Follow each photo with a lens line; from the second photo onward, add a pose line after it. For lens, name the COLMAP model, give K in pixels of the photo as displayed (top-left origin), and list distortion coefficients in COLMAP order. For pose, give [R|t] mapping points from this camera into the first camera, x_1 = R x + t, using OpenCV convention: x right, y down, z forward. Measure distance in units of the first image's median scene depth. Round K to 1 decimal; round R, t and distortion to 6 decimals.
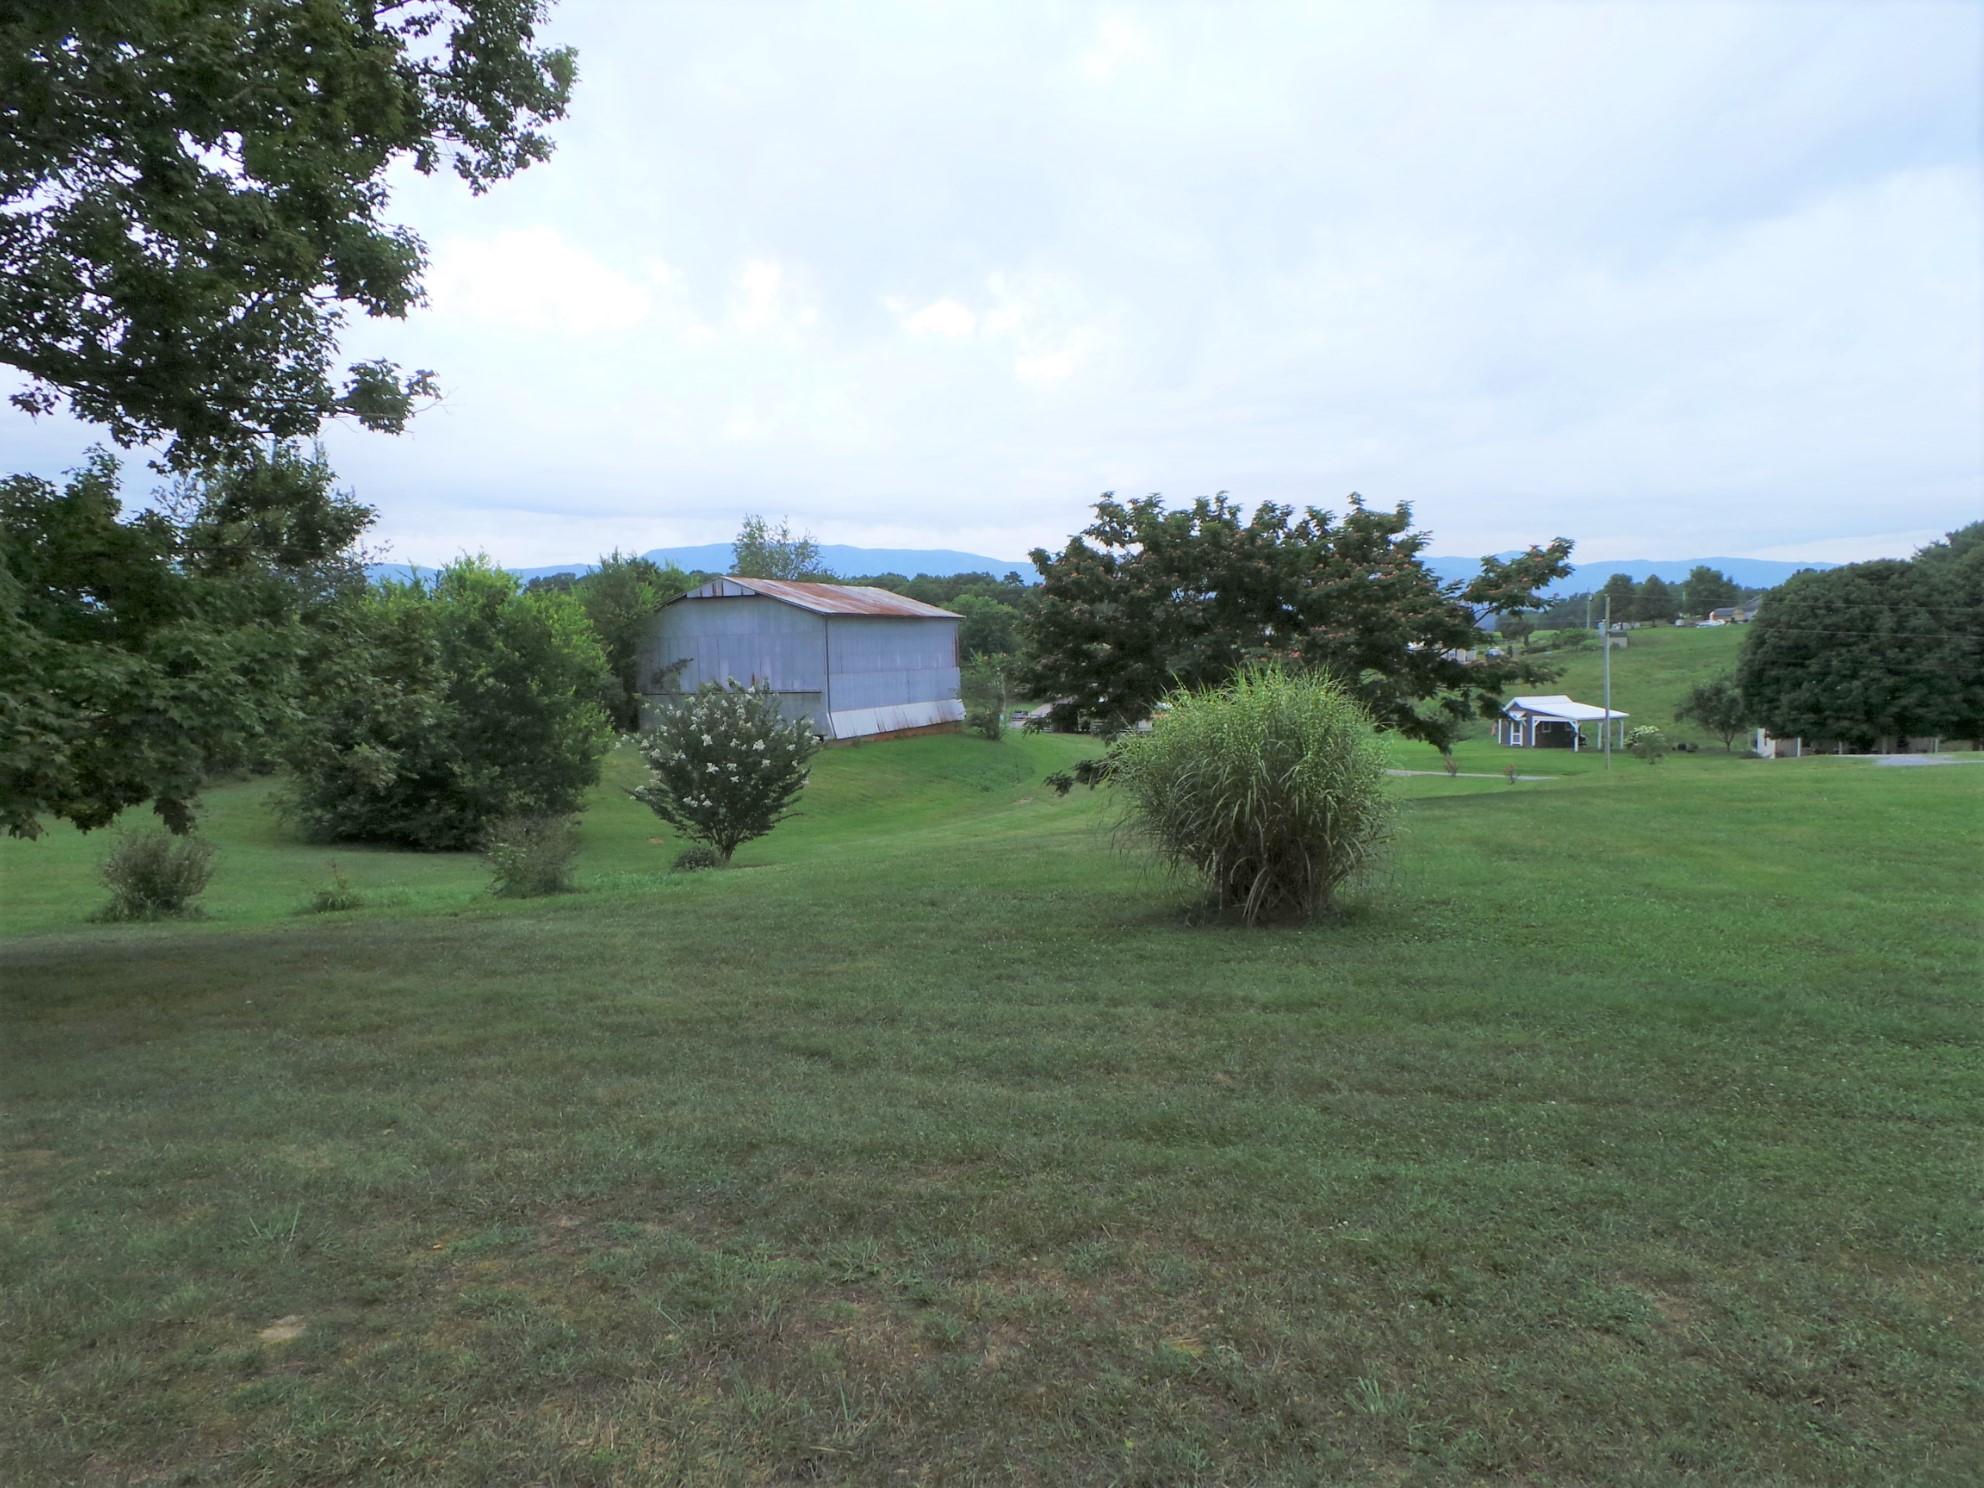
lens RADIAL K [[1372.9, 0, 990.6], [0, 1372.9, 736.2], [0, 0, 1]] dist [0.006738, -0.000812]
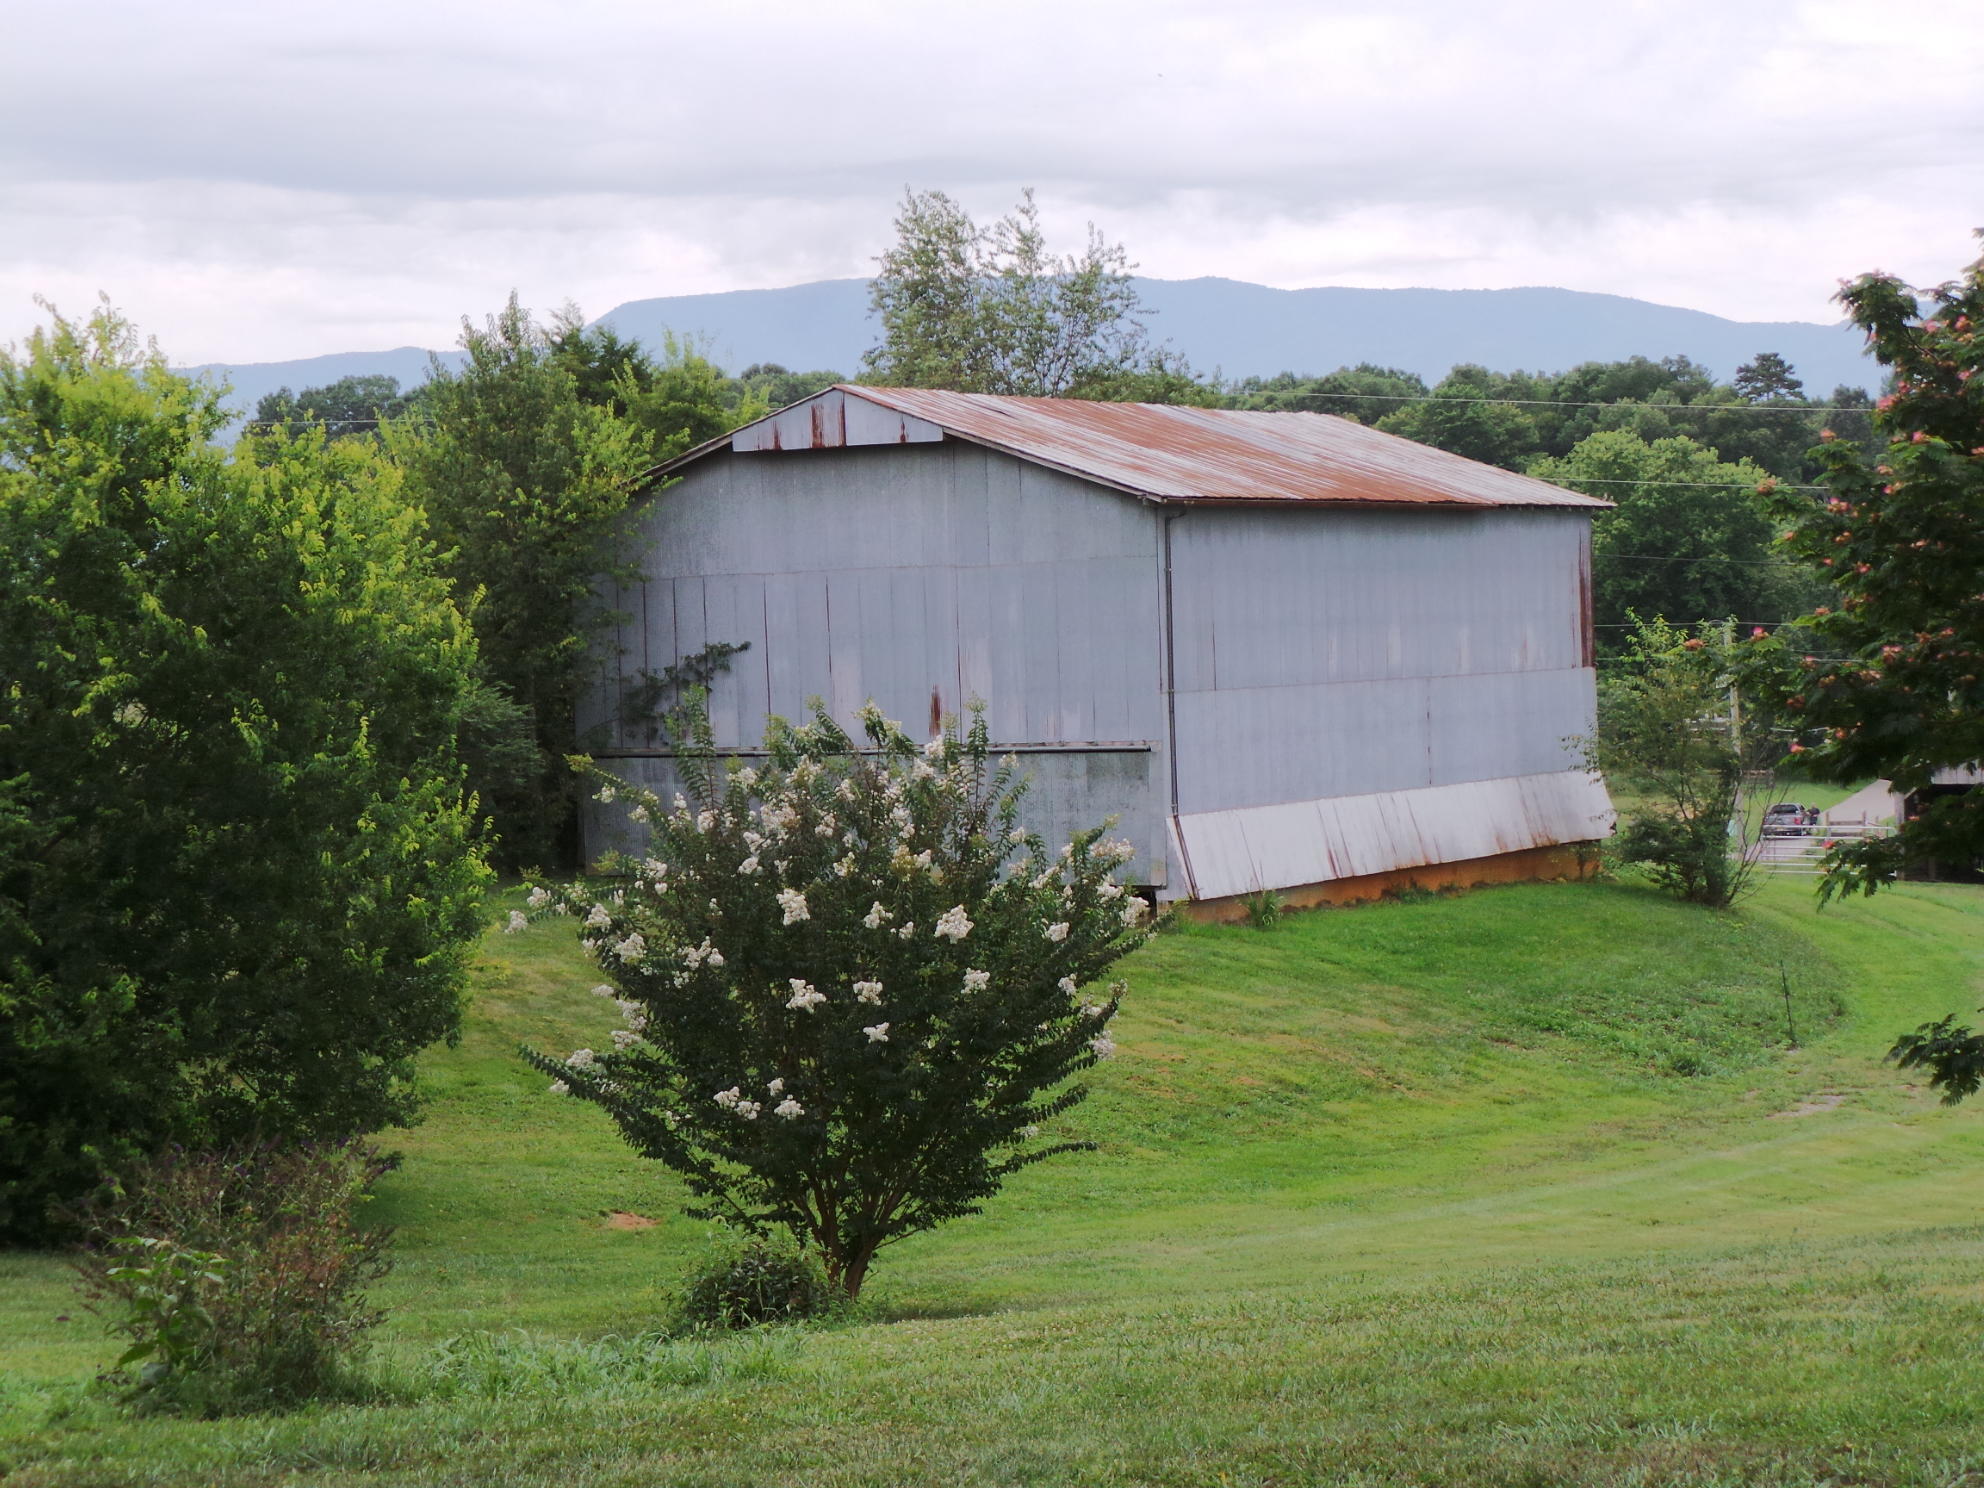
lens RADIAL K [[4369.5, 0, 984.7], [0, 4369.5, 794.9], [0, 0, 1]] dist [0.075755, 0.000000]
pose [[0.987237, 0.000398, -0.159257, -0.003269], [-0.003671, 0.999788, -0.020257, -0.002322], [0.159215, 0.020583, 0.987029, 0.019217]]
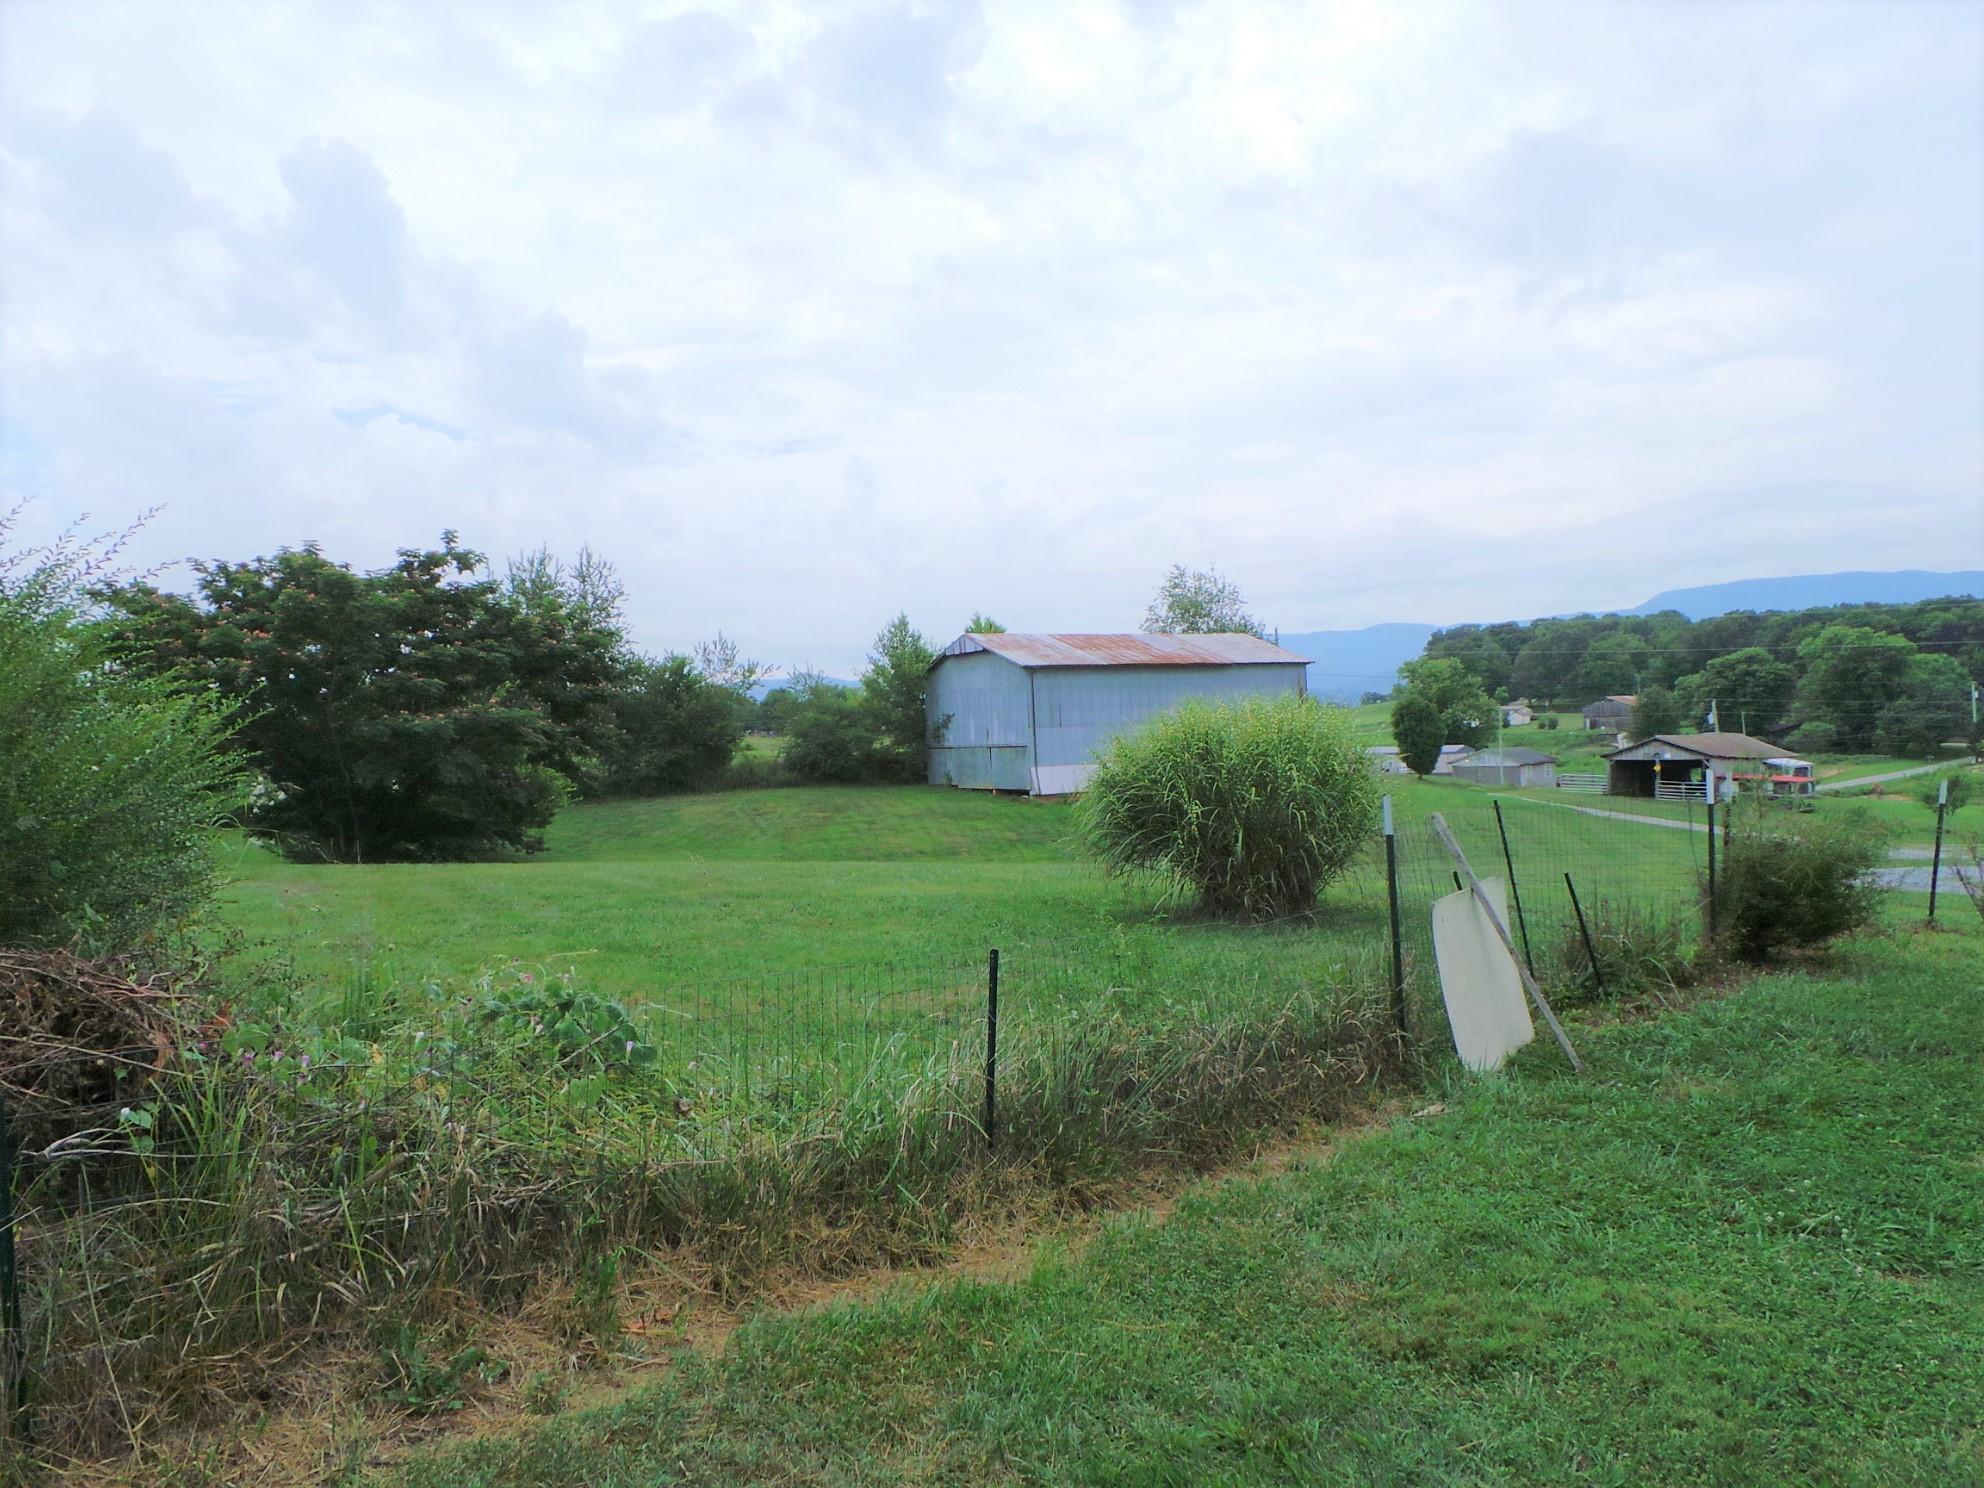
lens RADIAL K [[1372.9, 0, 983.0], [0, 1372.9, 752.5], [0, 0, 1]] dist [0.006738, -0.000812]
pose [[0.772895, 0.000770, -0.634534, 0.744765], [-0.018462, 0.999603, -0.021274, -0.010722], [0.634266, 0.028157, 0.772602, 0.343881]]
